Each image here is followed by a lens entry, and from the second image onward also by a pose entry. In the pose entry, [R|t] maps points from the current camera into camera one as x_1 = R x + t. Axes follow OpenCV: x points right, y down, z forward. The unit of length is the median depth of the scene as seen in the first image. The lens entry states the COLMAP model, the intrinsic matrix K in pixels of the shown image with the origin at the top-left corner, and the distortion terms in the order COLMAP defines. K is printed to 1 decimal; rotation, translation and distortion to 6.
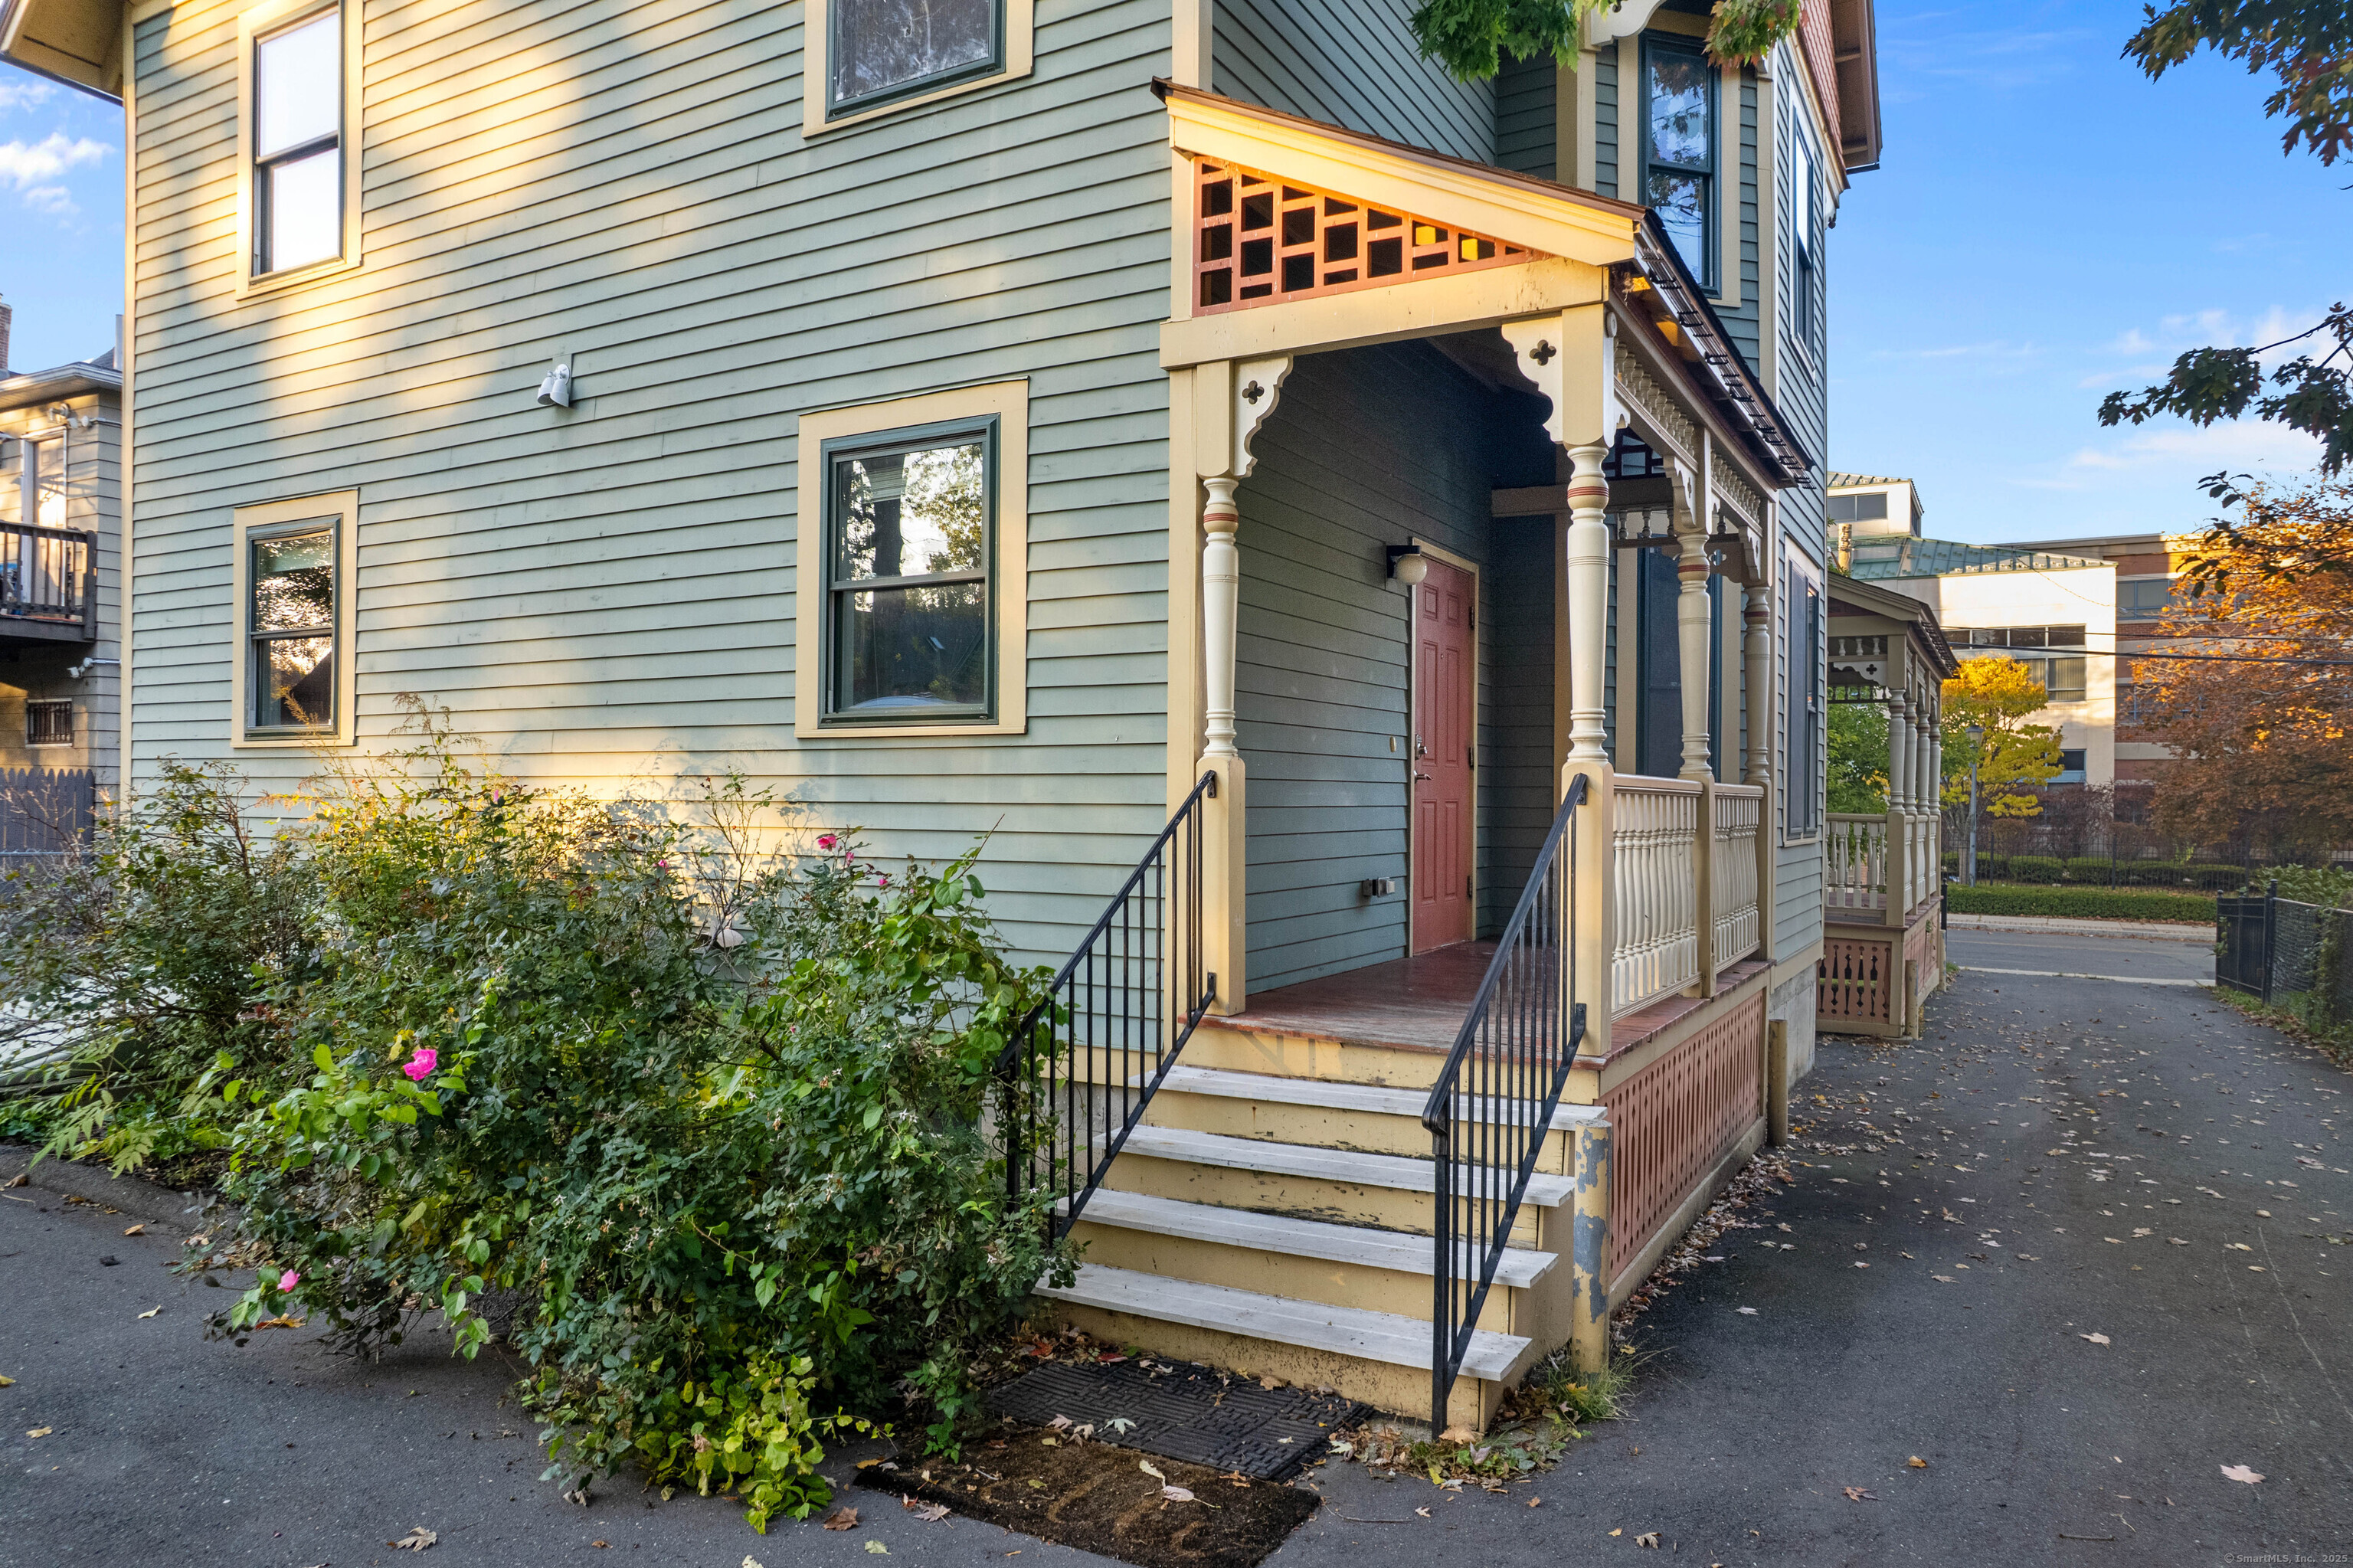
lens RADIAL K [[1505.3, 0, 1171.7], [0, 1505.3, 775.8], [0, 0, 1]] dist [-0.010656, 0.013234]
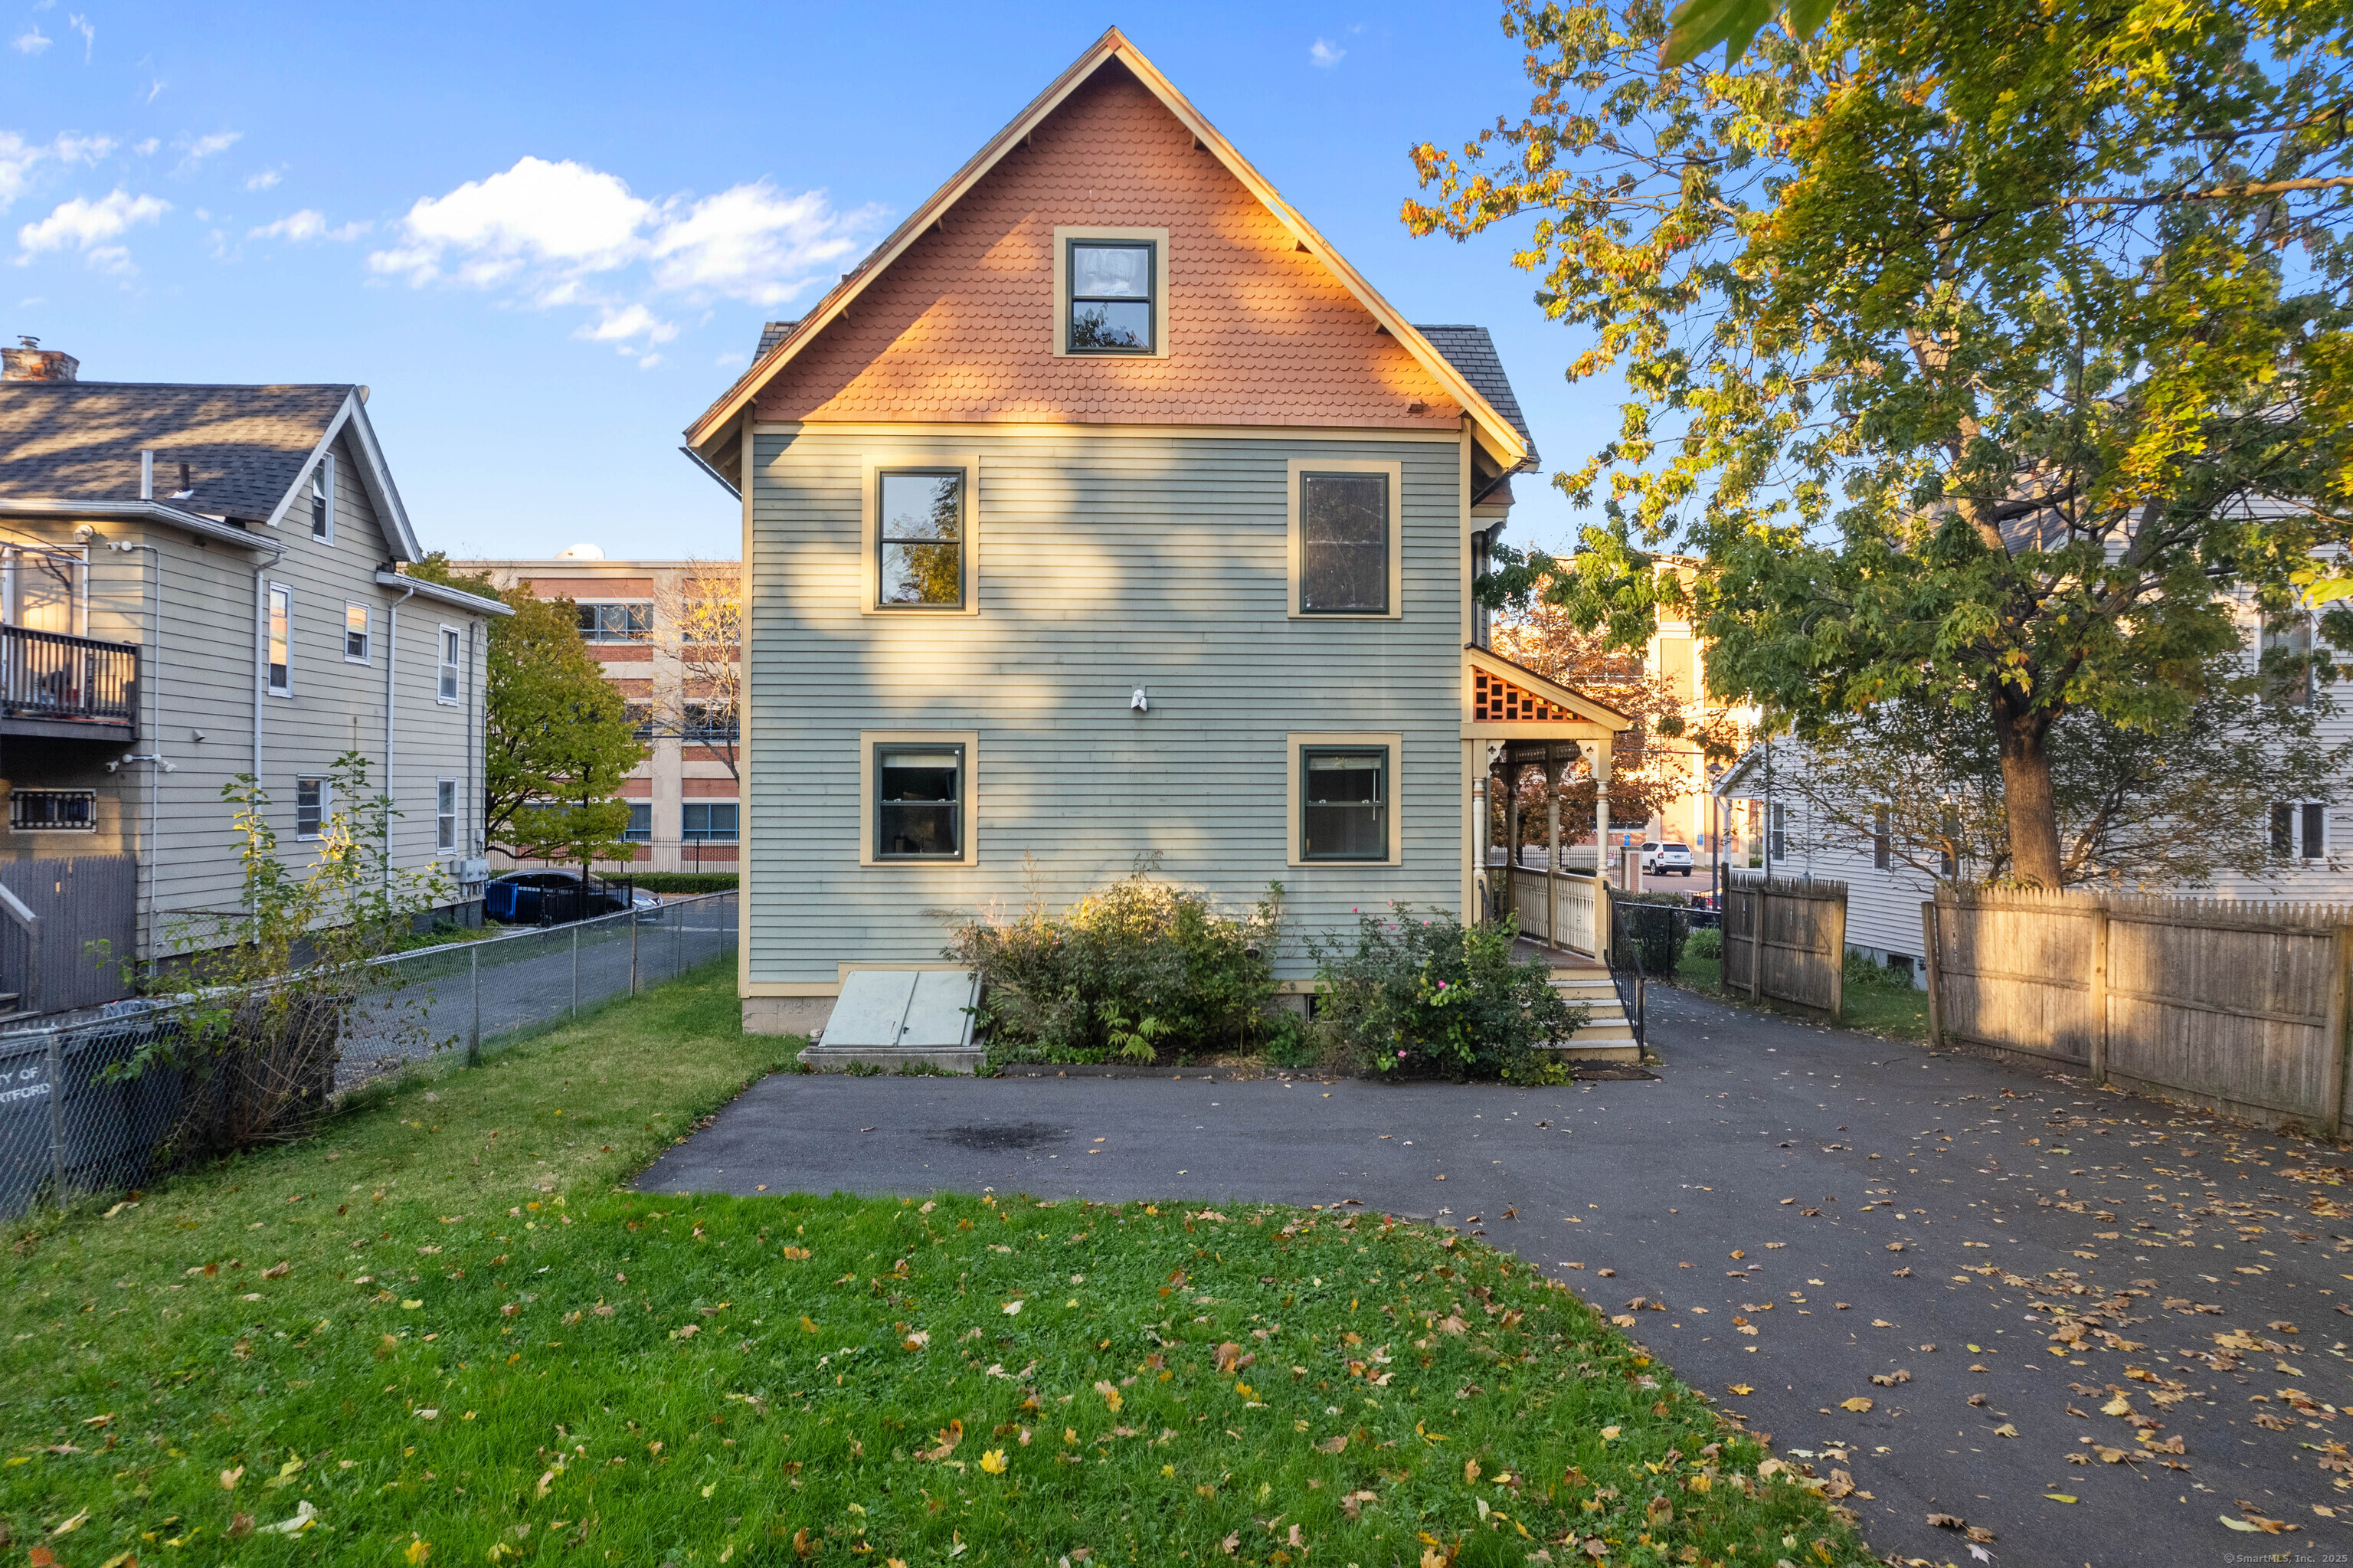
lens RADIAL K [[1505.3, 0, 1184.4], [0, 1505.3, 777.0], [0, 0, 1]] dist [-0.010656, 0.013234]
pose [[0.846464, 0.003532, 0.532435, -1.831530], [-0.003701, 0.999993, -0.000751, -0.180261], [-0.532434, -0.001335, 0.846471, -1.055538]]
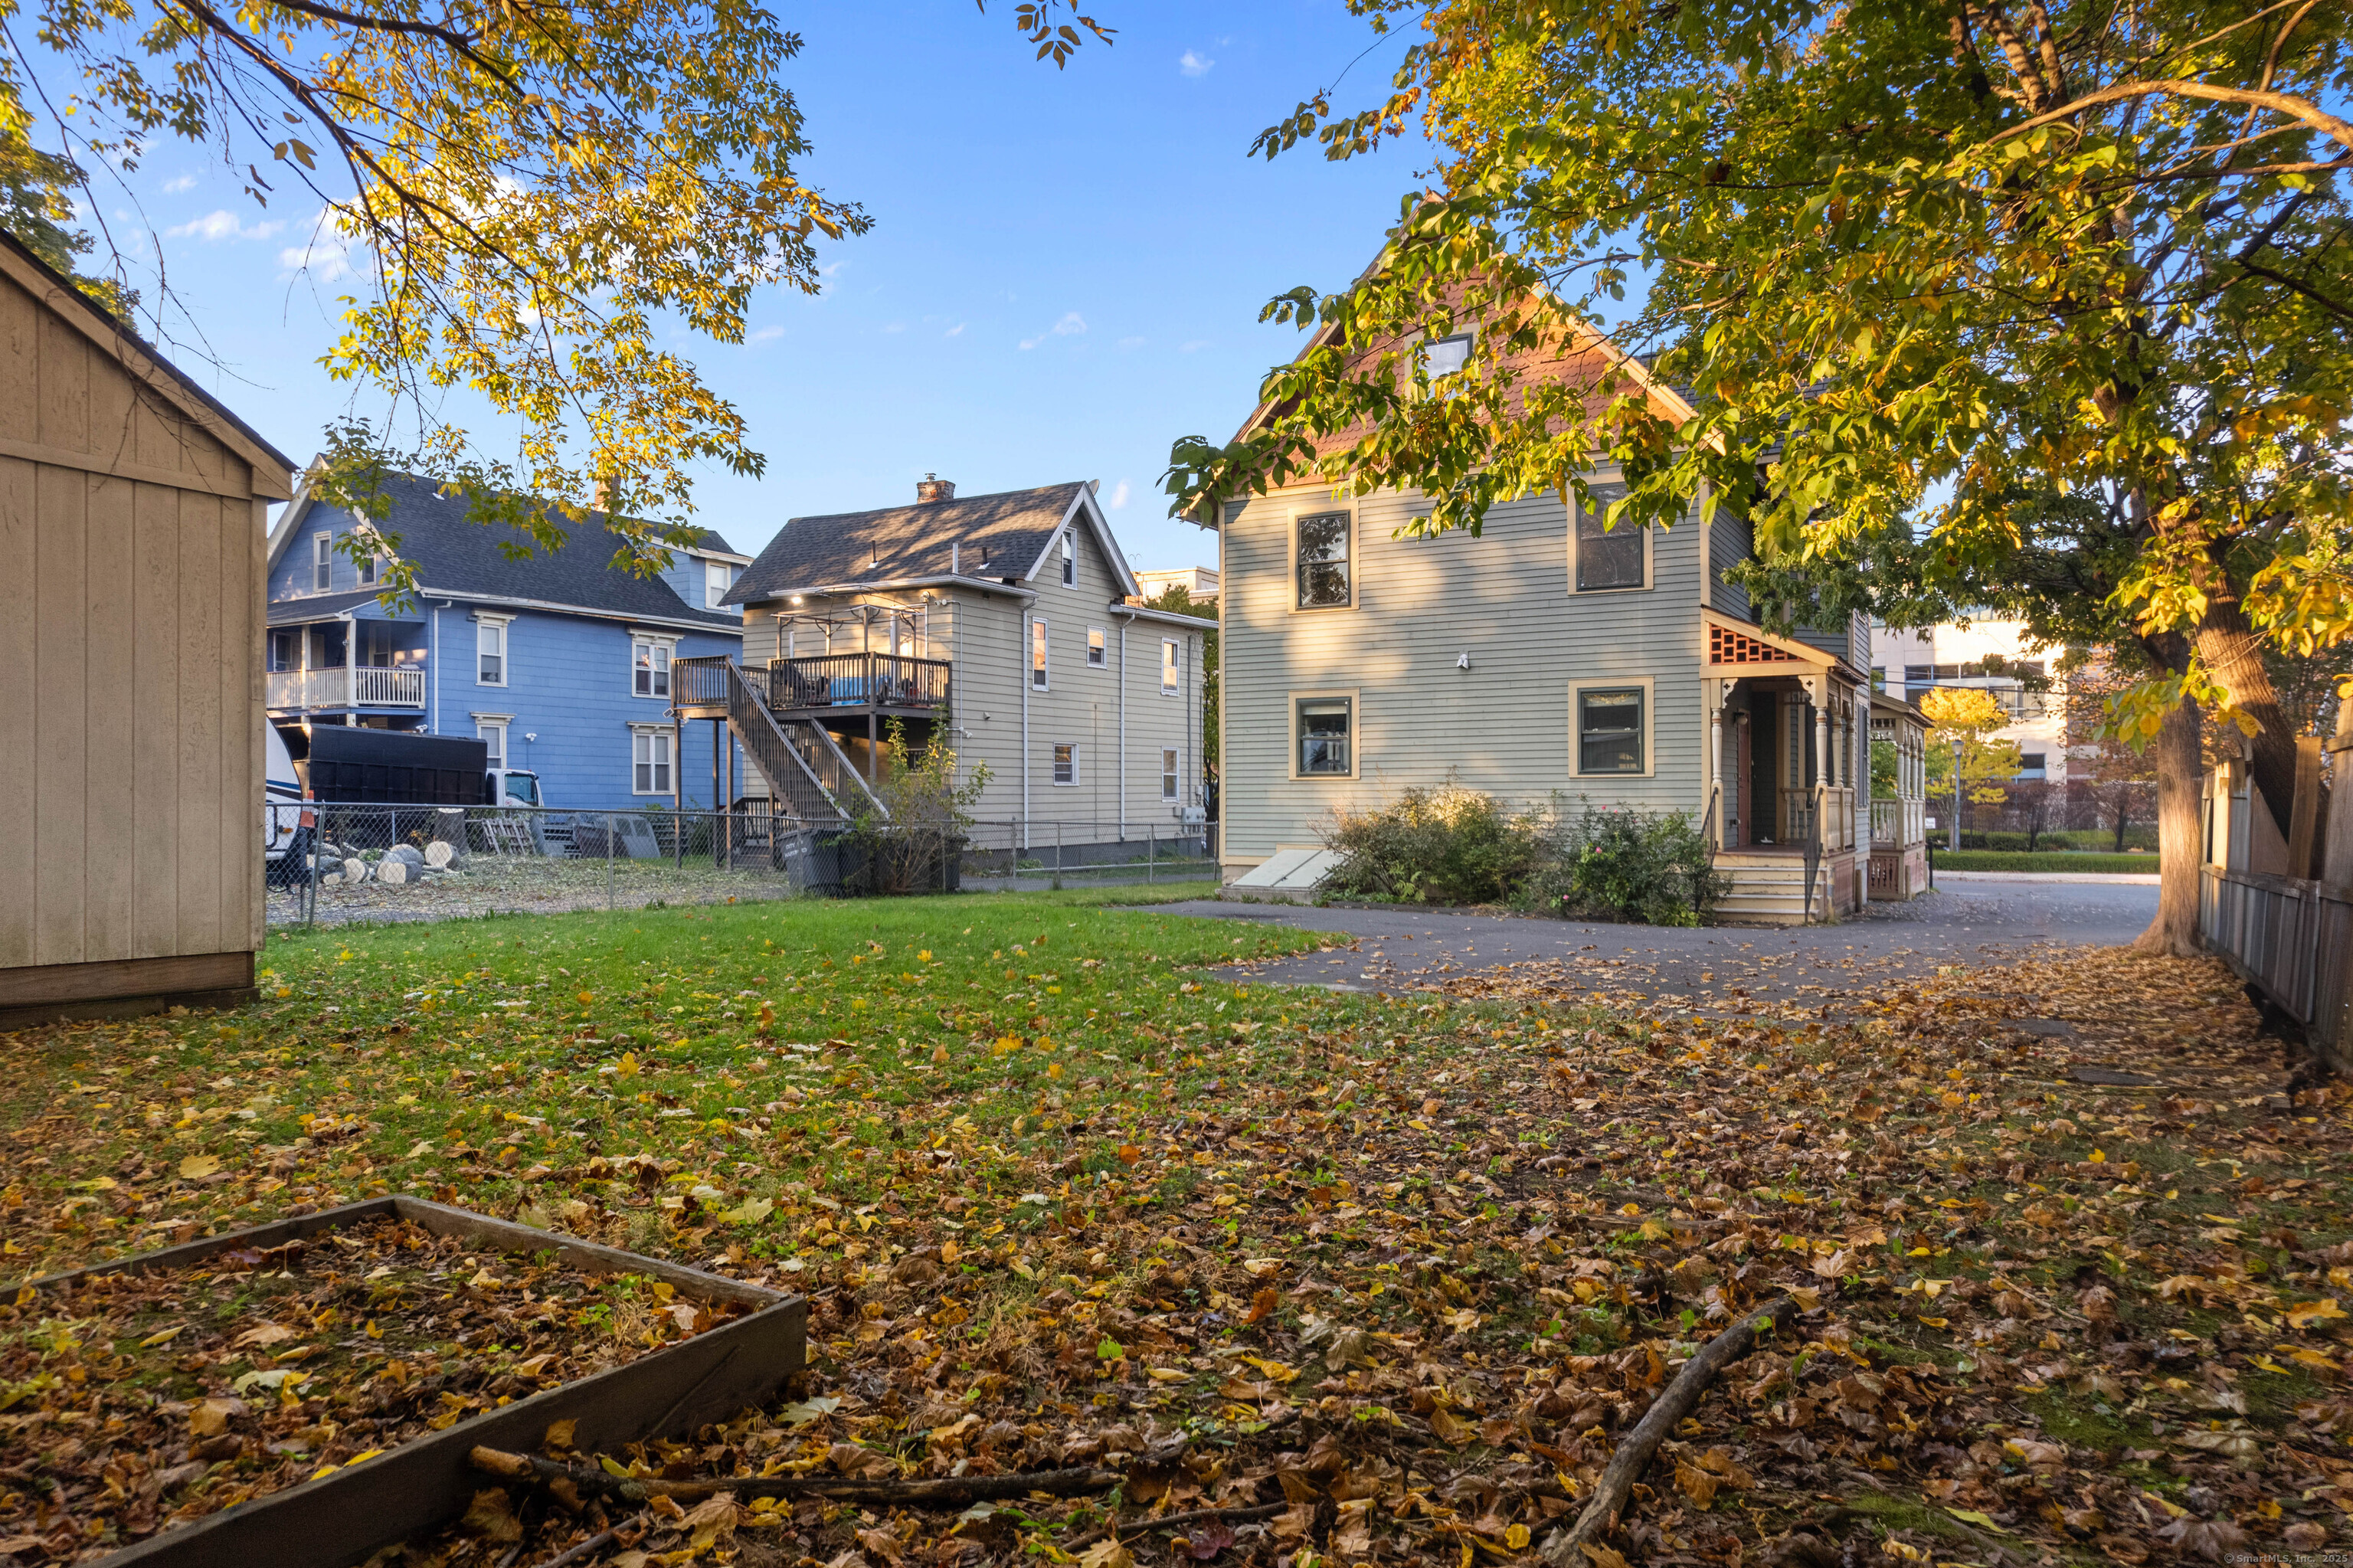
lens RADIAL K [[1505.3, 0, 1192.6], [0, 1505.3, 792.9], [0, 0, 1]] dist [-0.010656, 0.013234]
pose [[0.999935, -0.010448, 0.004581, -1.188034], [0.010395, 0.999880, 0.011495, -0.041253], [-0.004700, -0.011447, 0.999923, -2.517119]]
